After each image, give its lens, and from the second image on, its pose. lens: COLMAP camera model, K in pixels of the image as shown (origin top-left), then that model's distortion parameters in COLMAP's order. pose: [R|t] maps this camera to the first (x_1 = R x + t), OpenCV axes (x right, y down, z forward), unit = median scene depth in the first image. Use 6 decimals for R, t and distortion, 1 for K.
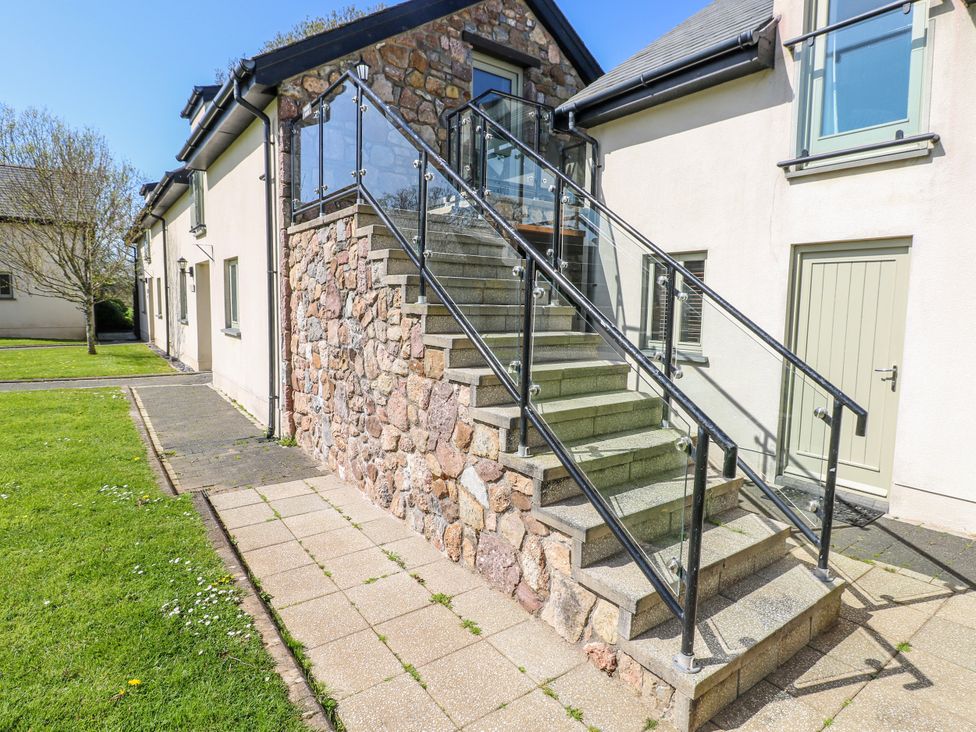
lens RADIAL K [[509.2, 0, 483.7], [0, 509.2, 357.0], [0, 0, 1]] dist [0.003147, -0.016389]
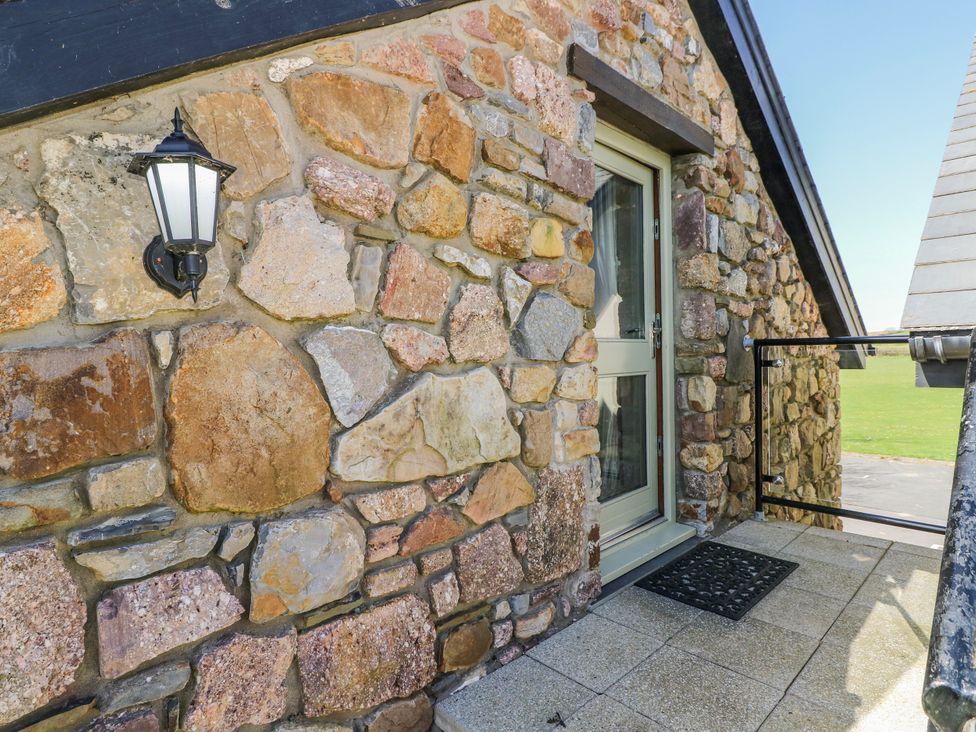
lens RADIAL K [[509.2, 0, 483.7], [0, 509.2, 357.0], [0, 0, 1]] dist [0.003147, -0.016389]
pose [[0.988666, -0.038292, 0.145165, -0.147937], [0.052024, 0.994398, -0.092013, -0.437499], [-0.140828, 0.098522, 0.985120, 0.738833]]
